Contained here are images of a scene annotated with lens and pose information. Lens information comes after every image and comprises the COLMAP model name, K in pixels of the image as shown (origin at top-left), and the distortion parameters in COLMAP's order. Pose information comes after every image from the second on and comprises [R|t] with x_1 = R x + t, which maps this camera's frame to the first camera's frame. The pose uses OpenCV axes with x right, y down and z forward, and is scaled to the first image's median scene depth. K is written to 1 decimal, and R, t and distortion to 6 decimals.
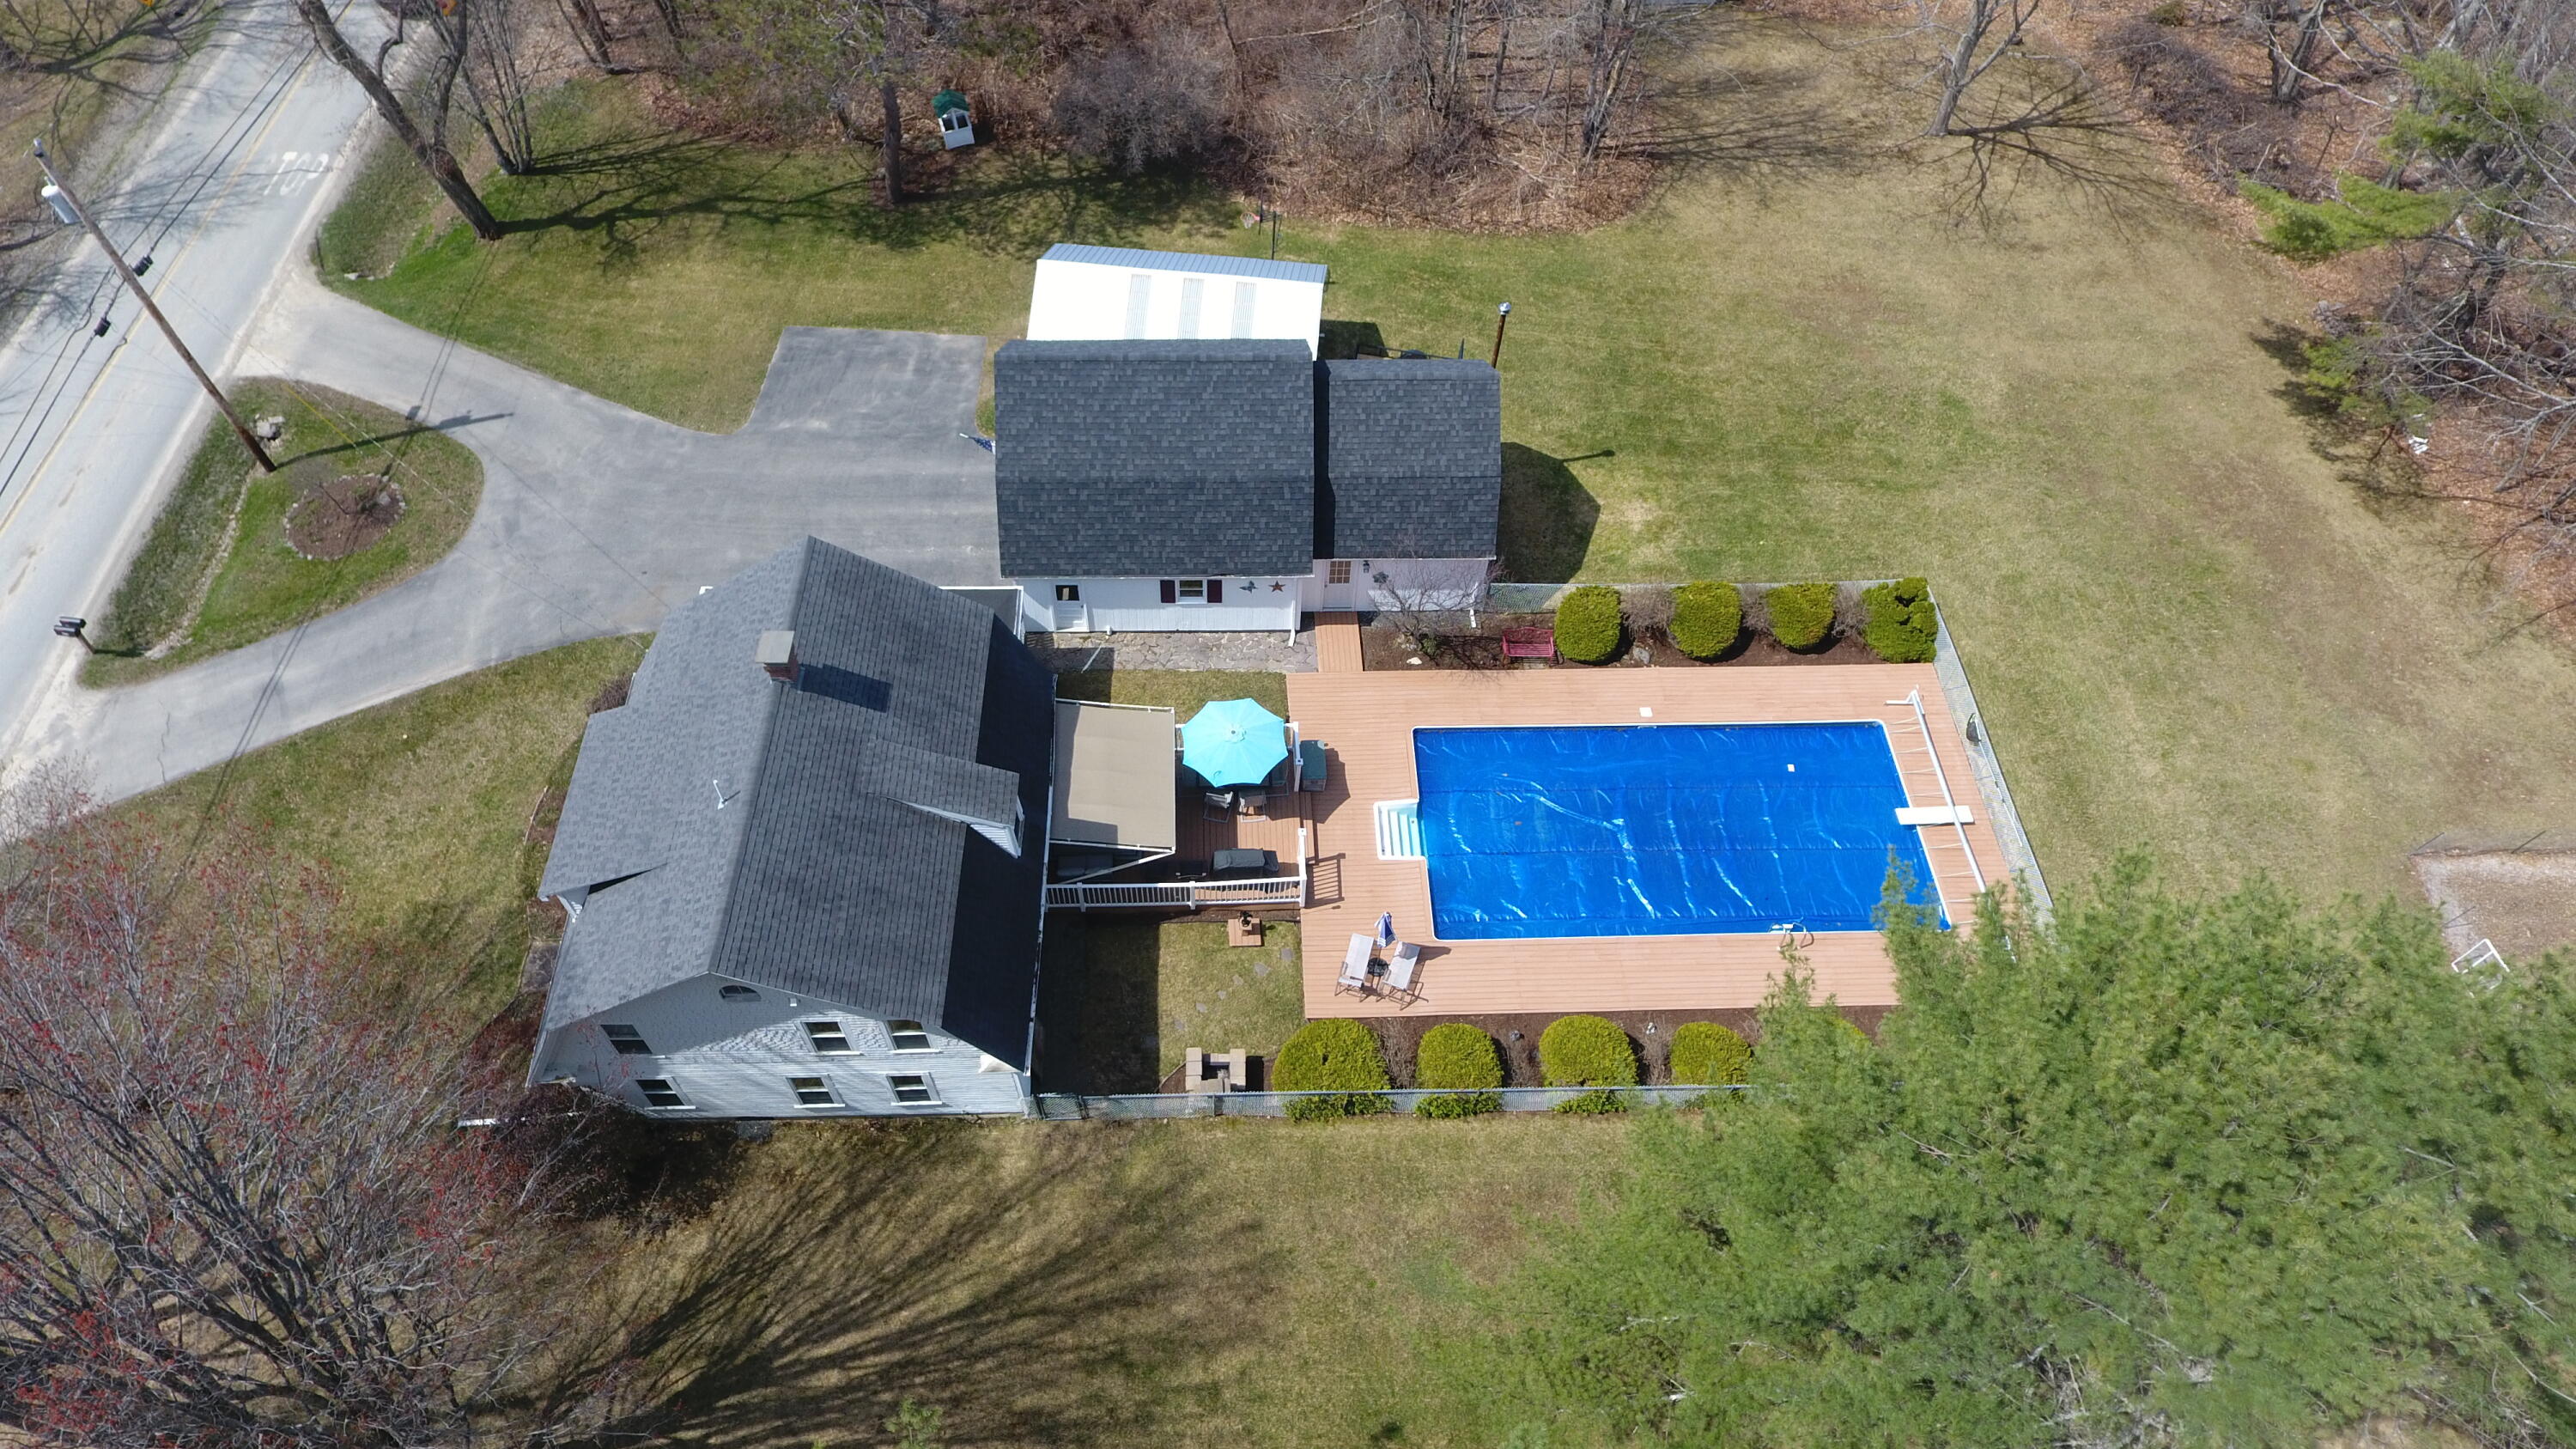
lens RADIAL K [[1519.1, 0, 1268.2], [0, 1519.1, 725.6], [0, 0, 1]] dist [0.000837, -0.002926]
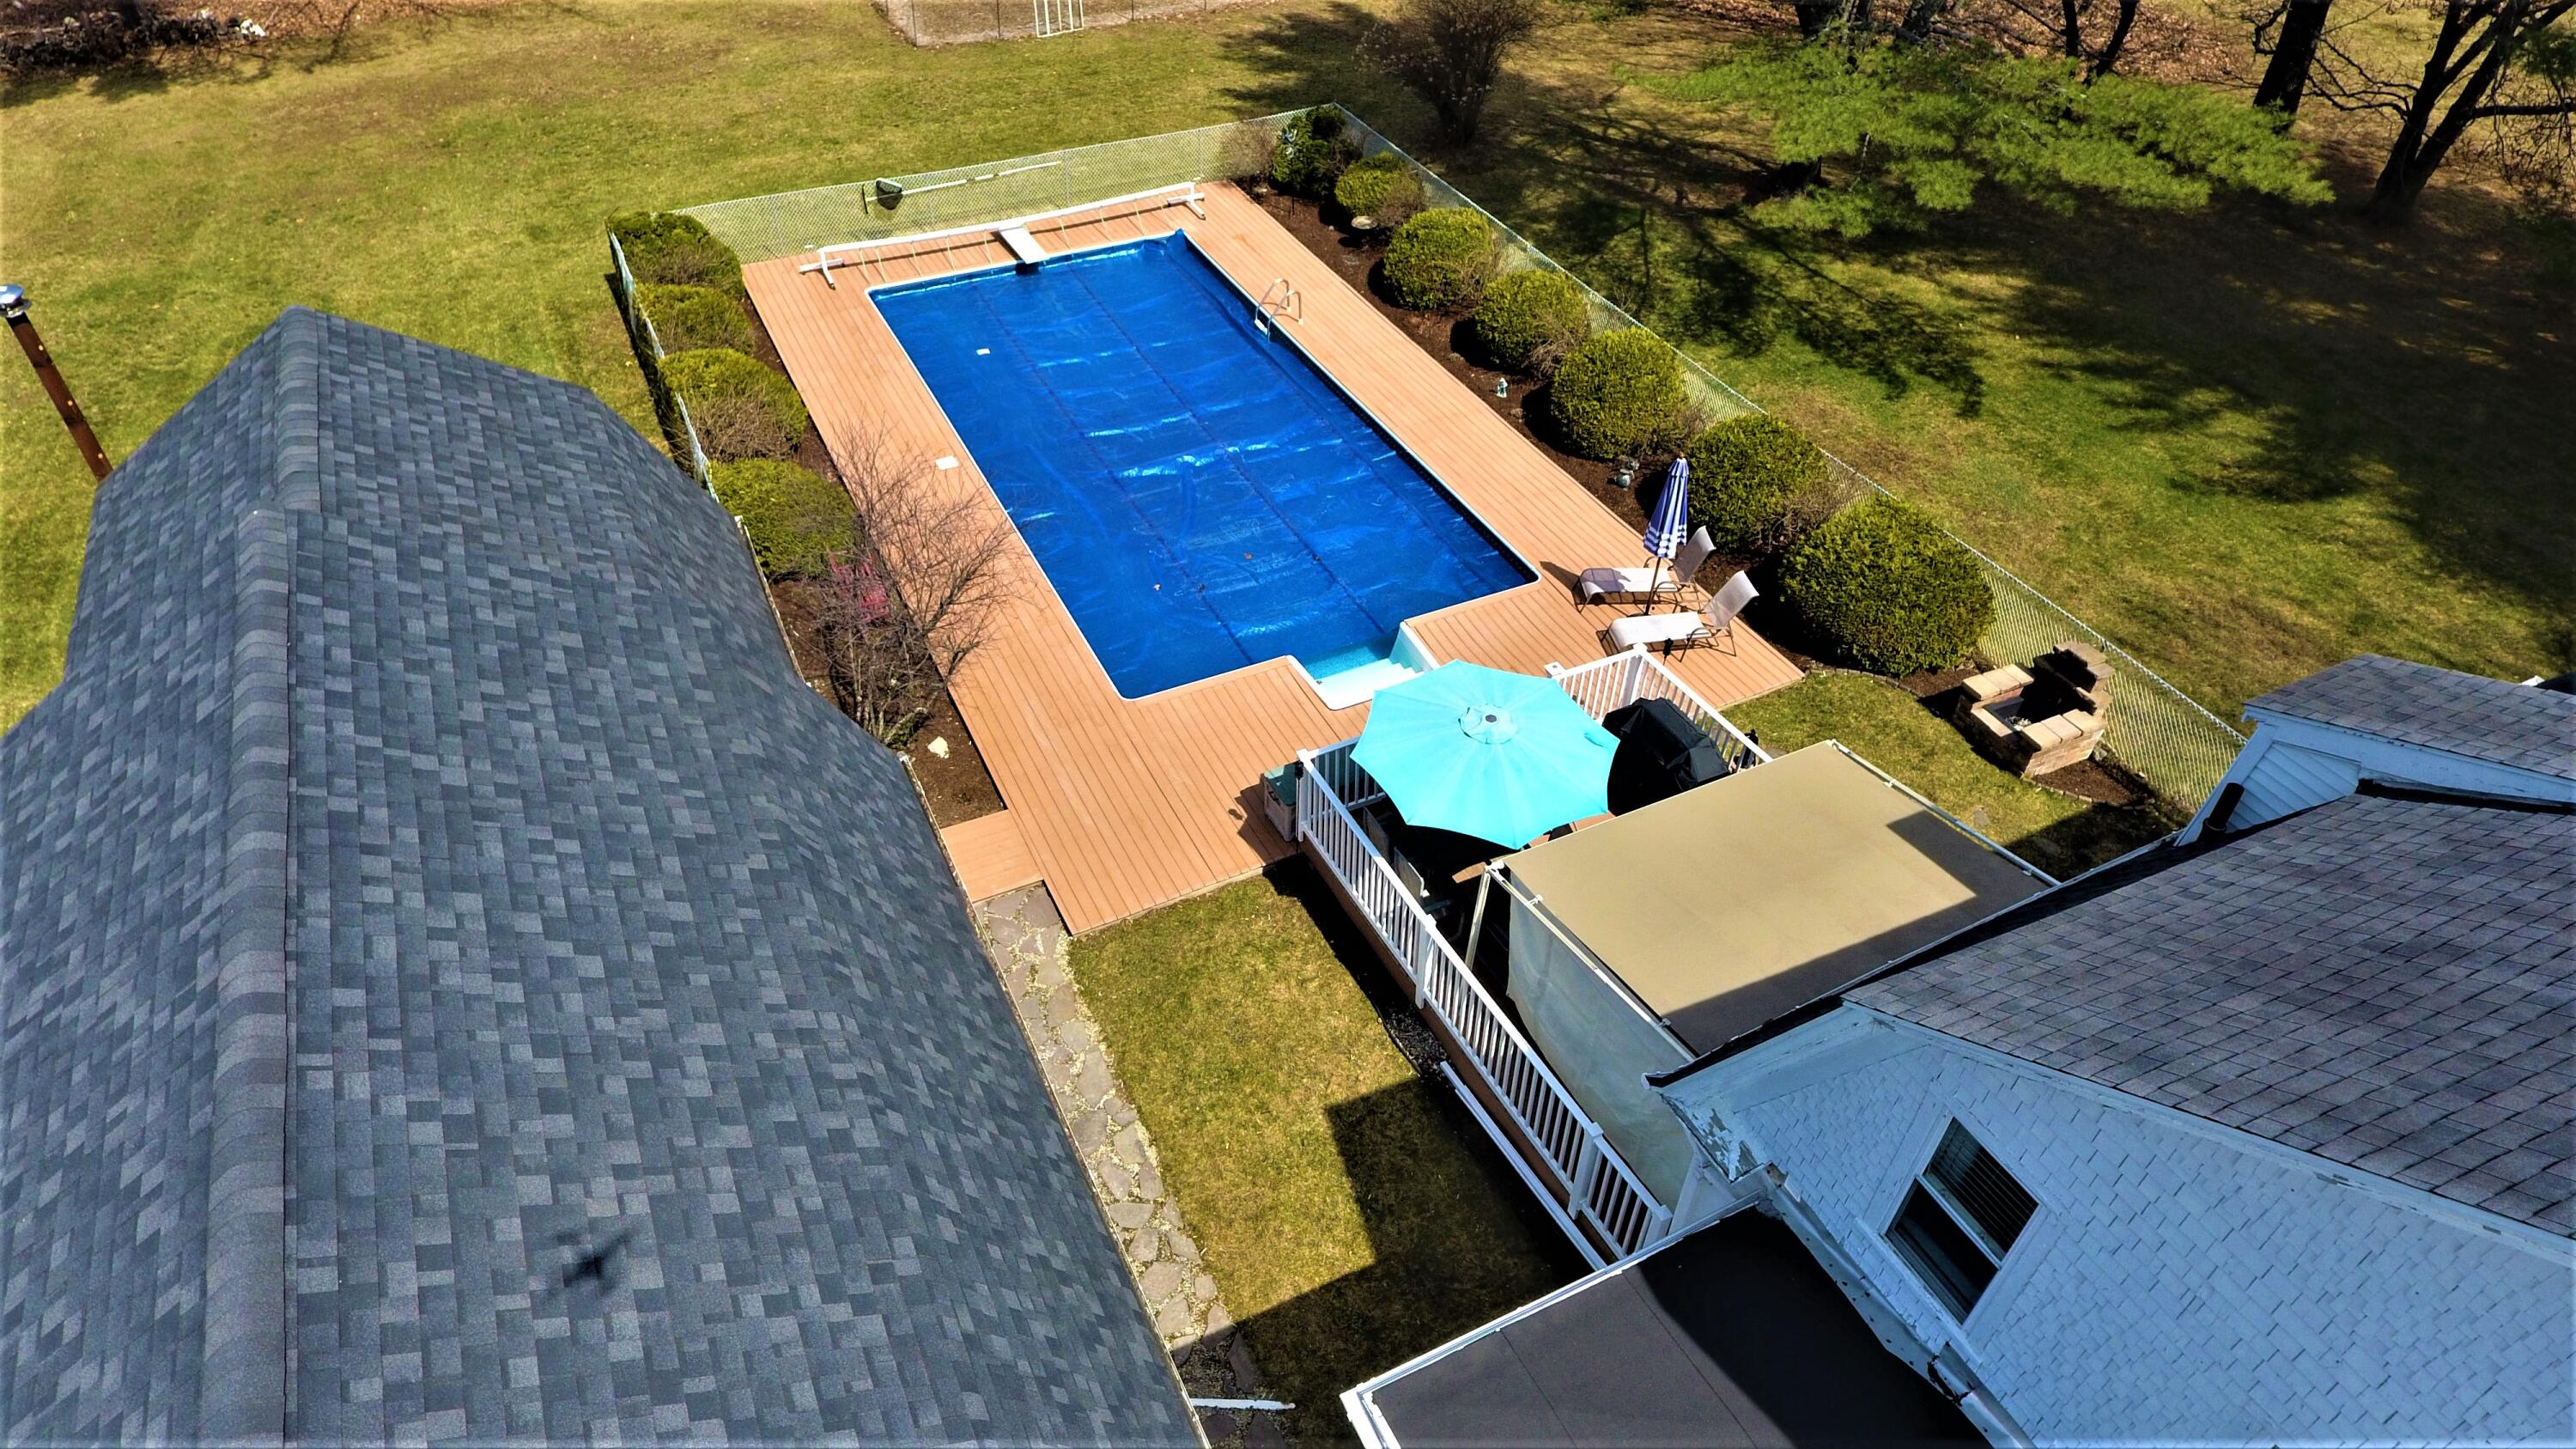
lens RADIAL K [[1550.8, 0, 1239.9], [0, 1550.8, 725.8], [0, 0, 1]] dist [0.002497, -0.000103]
pose [[-0.394406, -0.626542, 0.672227, -0.228420], [0.735872, 0.222808, 0.639413, -0.257096], [-0.550397, 0.746862, 0.373177, 0.732800]]
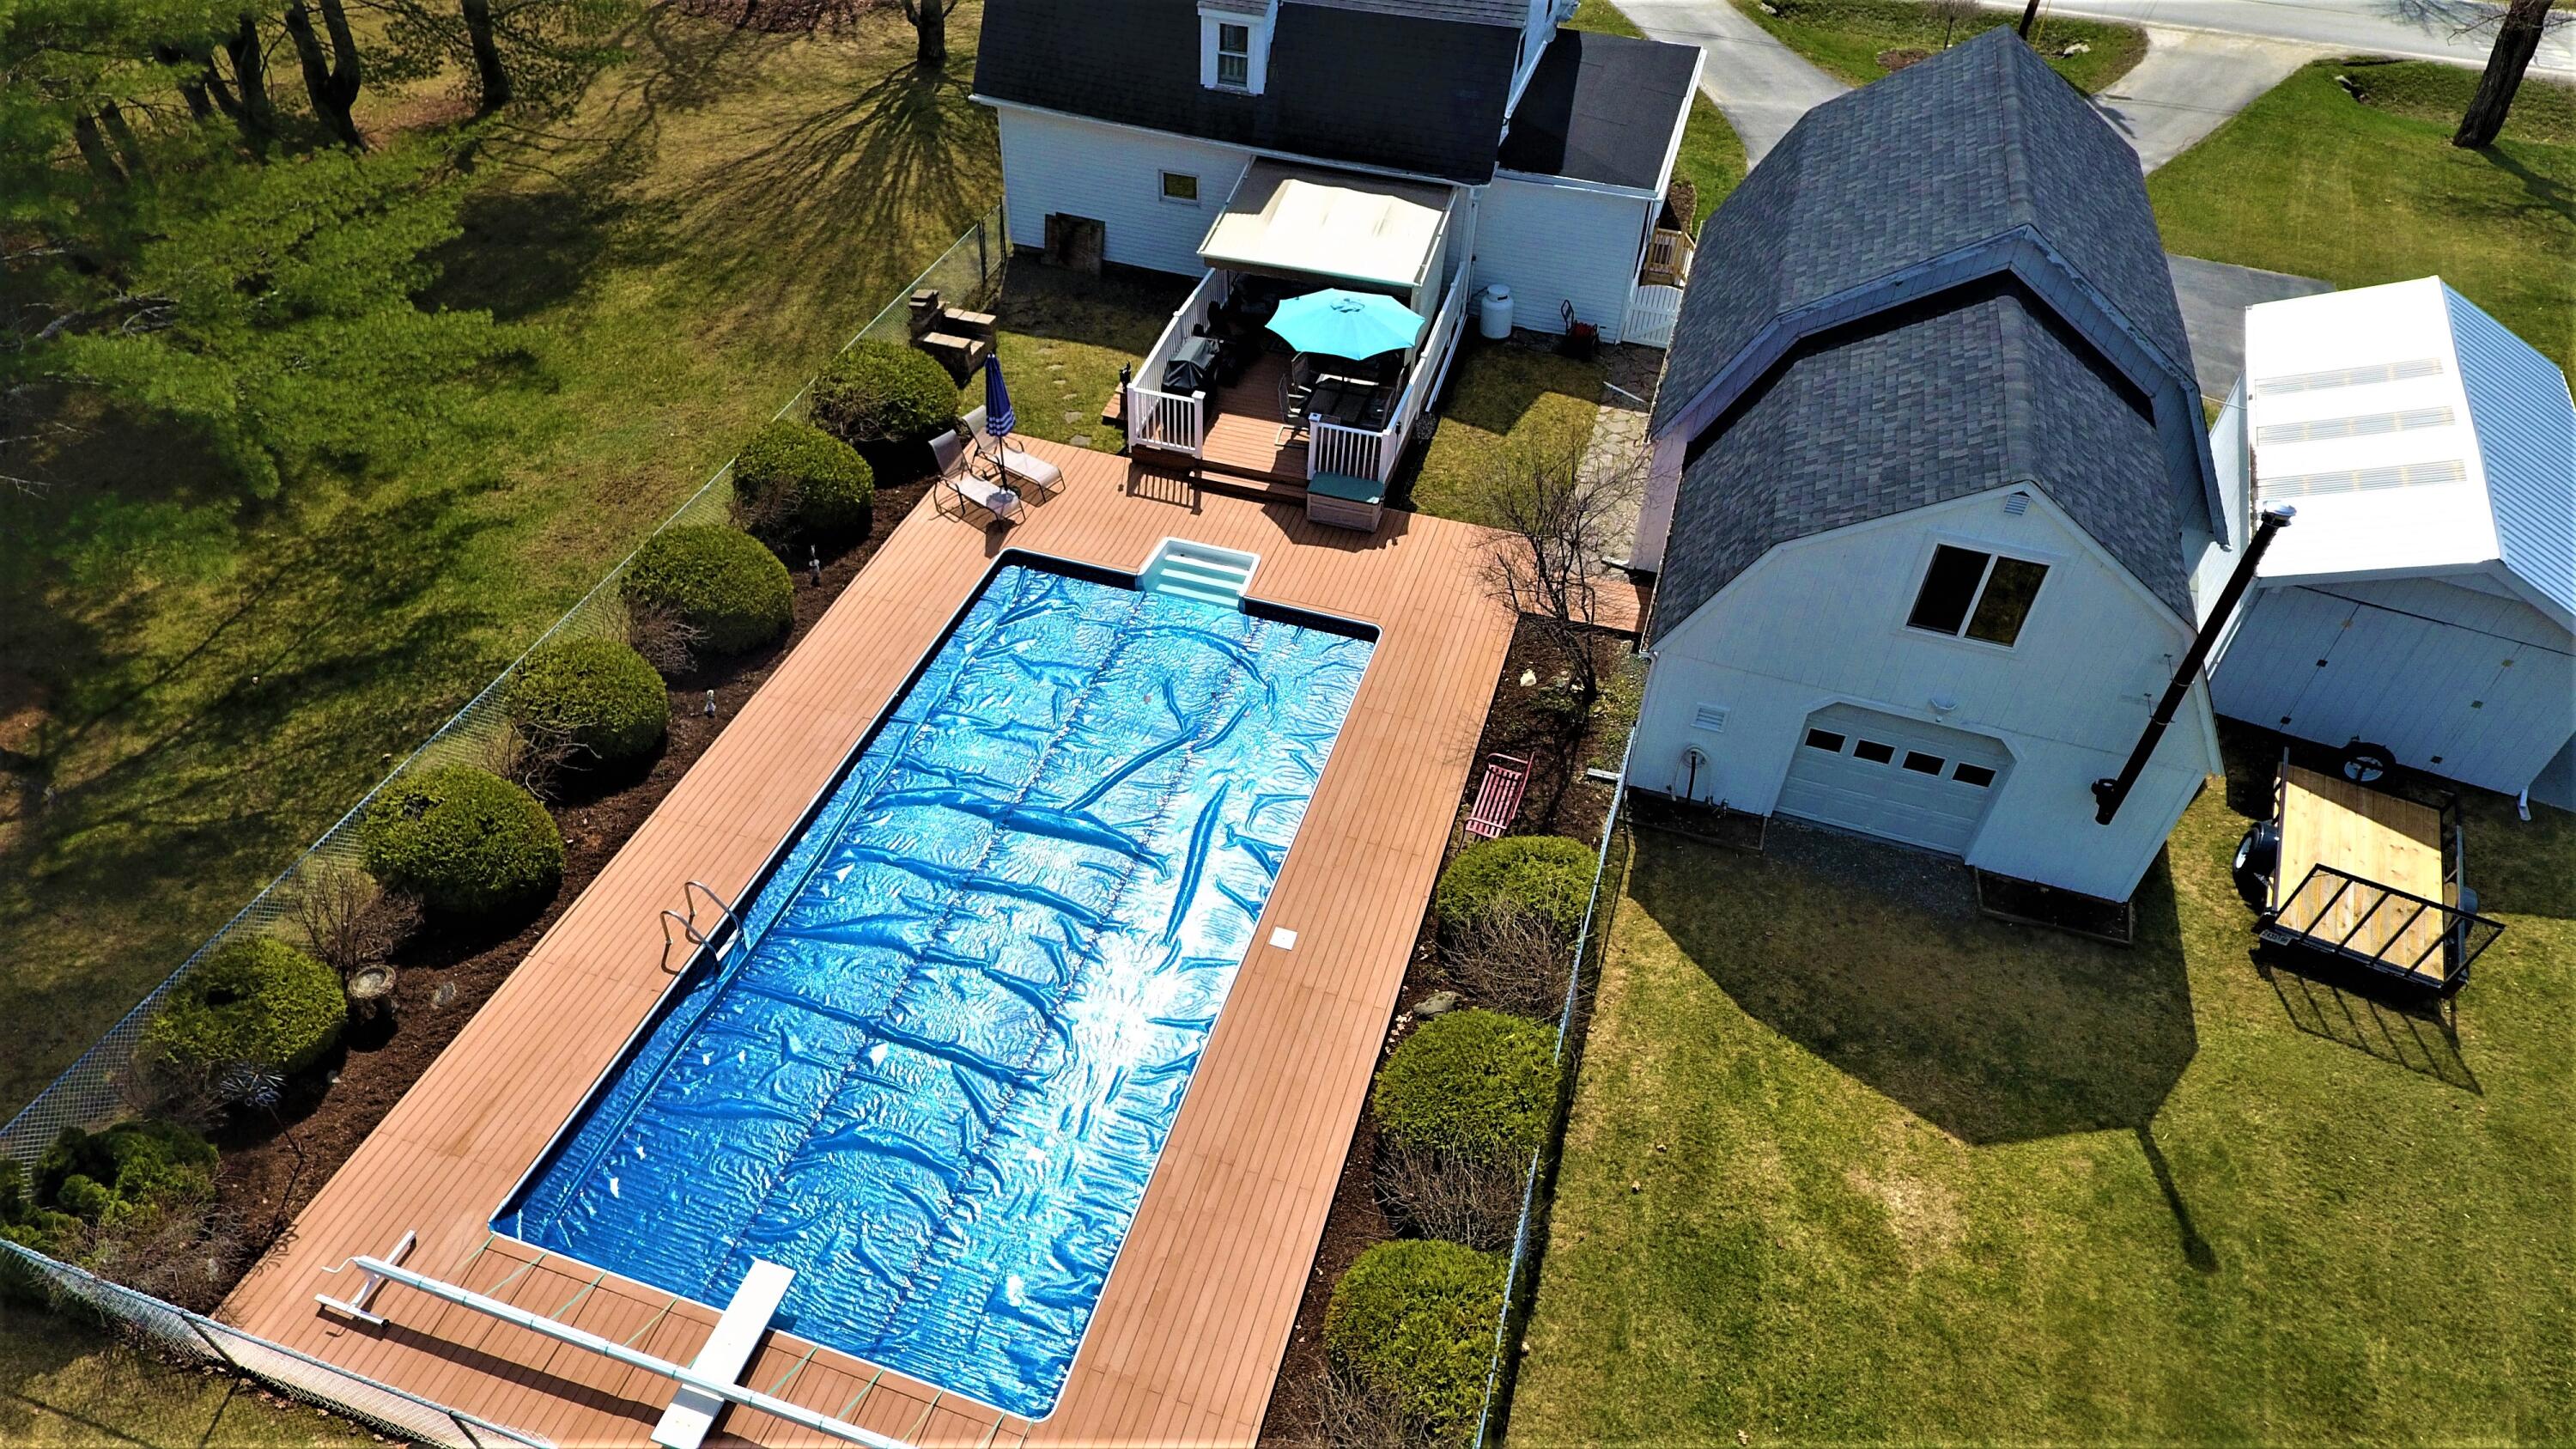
lens RADIAL K [[1493.9, 0, 1255.7], [0, 1493.9, 727.6], [0, 0, 1]] dist [-0.001131, -0.000354]
pose [[-0.342438, 0.619121, -0.706700, 0.490349], [-0.775804, 0.237951, 0.584386, -0.259888], [0.529966, 0.748377, 0.398833, 0.707311]]
